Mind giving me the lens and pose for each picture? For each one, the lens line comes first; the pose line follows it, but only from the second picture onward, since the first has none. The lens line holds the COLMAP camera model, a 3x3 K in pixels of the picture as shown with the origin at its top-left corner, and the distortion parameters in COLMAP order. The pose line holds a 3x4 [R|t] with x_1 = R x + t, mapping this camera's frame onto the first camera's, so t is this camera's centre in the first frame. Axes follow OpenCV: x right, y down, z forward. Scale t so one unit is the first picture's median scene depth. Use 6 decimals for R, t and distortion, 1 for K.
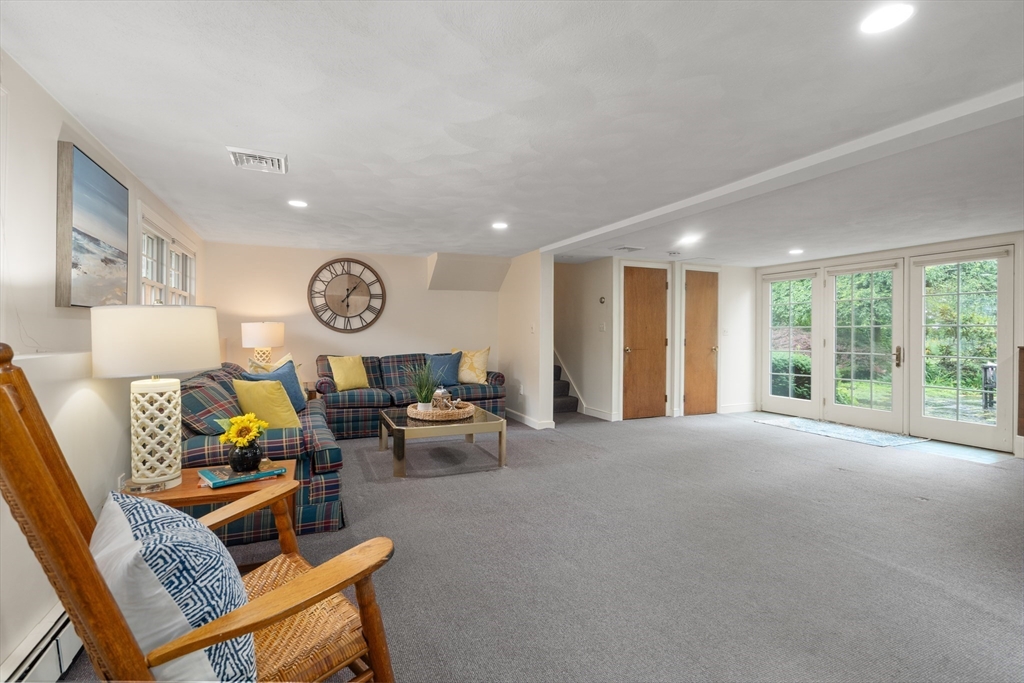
lens RADIAL K [[464.3, 0, 510.6], [0, 464.3, 332.7], [0, 0, 1]] dist [-0.008599, 0.004647]
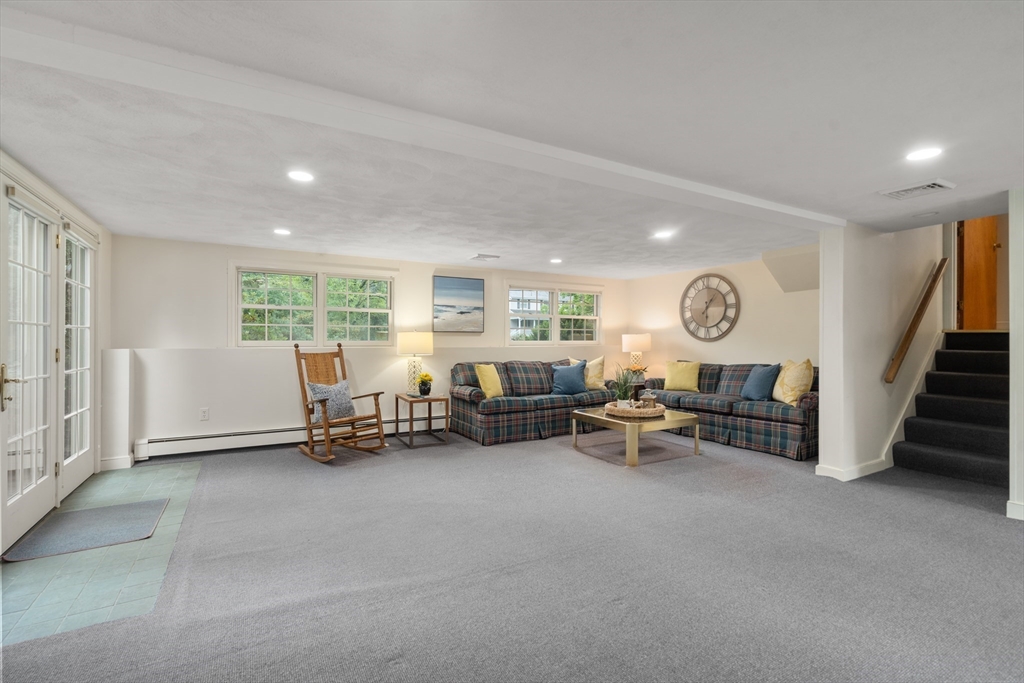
lens RADIAL K [[464.3, 0, 507.5], [0, 464.3, 337.9], [0, 0, 1]] dist [-0.008599, 0.004647]
pose [[0.088394, -0.007677, -0.996056, 0.704318], [-0.001291, 0.999969, -0.007821, 0.000703], [0.996085, 0.001977, 0.088381, 0.430915]]
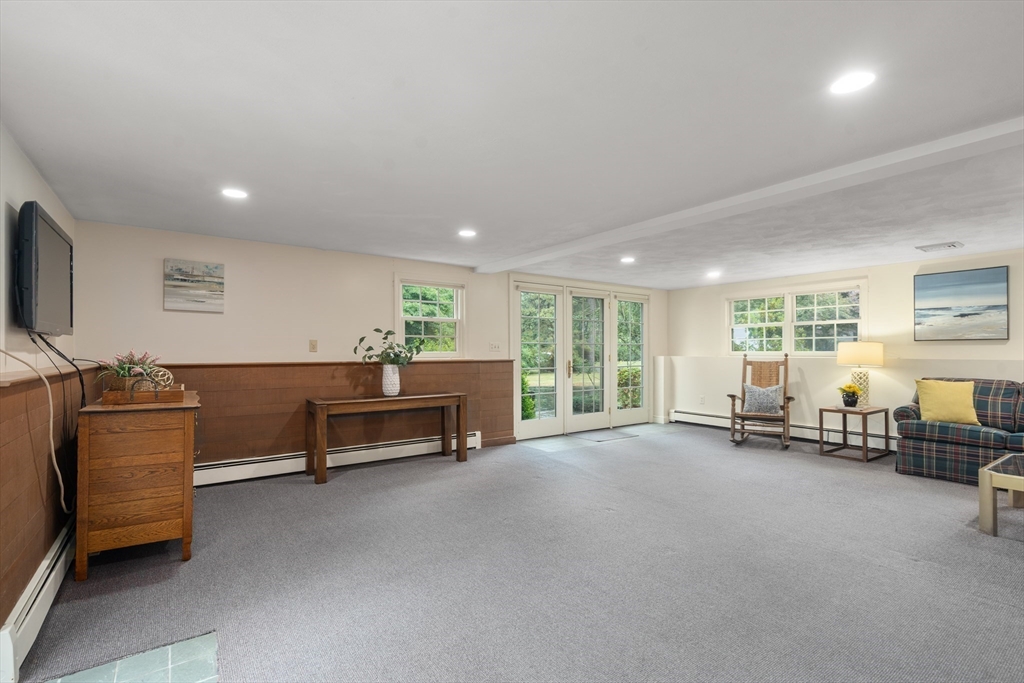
lens RADIAL K [[464.3, 0, 505.2], [0, 464.3, 349.1], [0, 0, 1]] dist [-0.008599, 0.004647]
pose [[-0.983704, -0.006009, -0.179696, 0.589510], [-0.004679, 0.999958, -0.007826, 0.005677], [0.179736, -0.006857, -0.983691, 1.088772]]
